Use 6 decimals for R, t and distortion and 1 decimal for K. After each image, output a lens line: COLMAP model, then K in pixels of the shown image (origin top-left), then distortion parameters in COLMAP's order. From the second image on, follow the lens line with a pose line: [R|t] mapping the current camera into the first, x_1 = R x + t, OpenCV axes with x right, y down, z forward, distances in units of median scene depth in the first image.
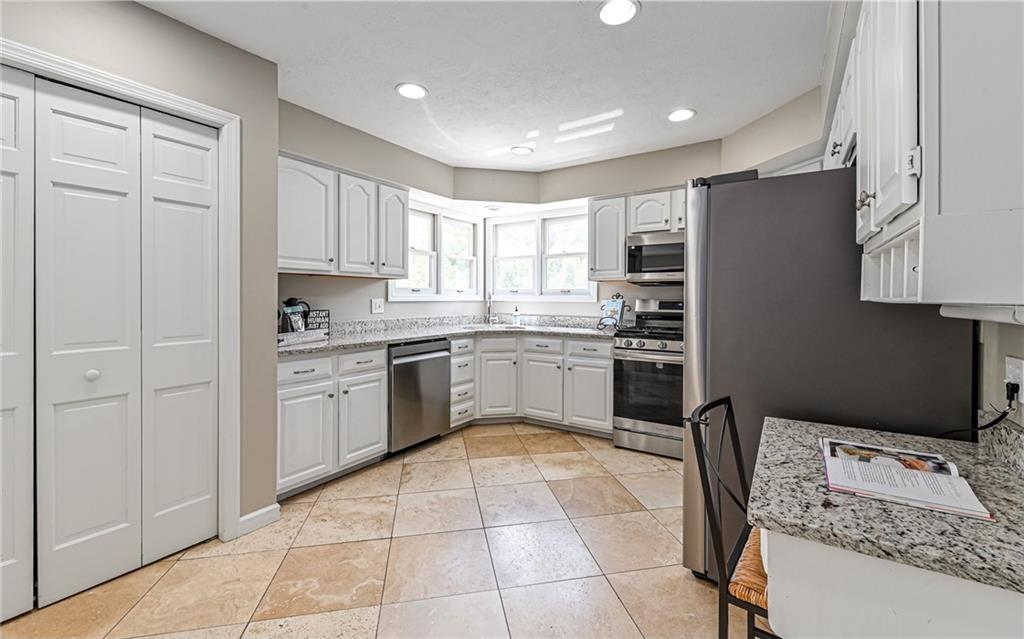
lens RADIAL K [[425.9, 0, 513.8], [0, 425.9, 299.9], [0, 0, 1]] dist [0.004455, 0.000092]
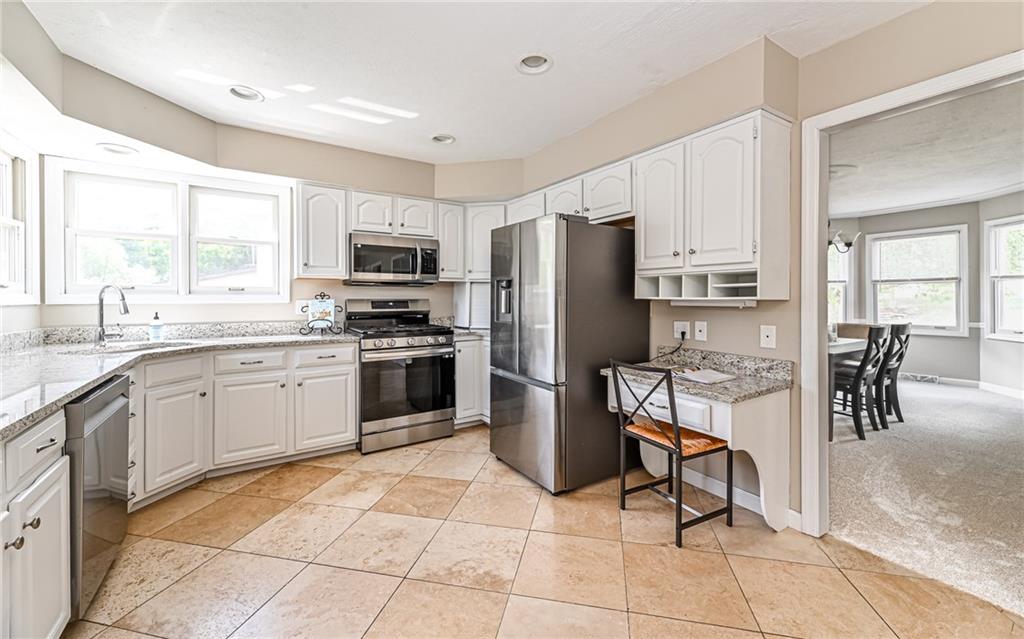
lens RADIAL K [[425.9, 0, 503.3], [0, 425.9, 299.5], [0, 0, 1]] dist [0.004455, 0.000092]
pose [[0.378793, -0.008590, 0.925442, -0.491761], [0.006879, 0.999955, 0.006466, -0.004578], [-0.925456, 0.003917, 0.378835, 0.331273]]
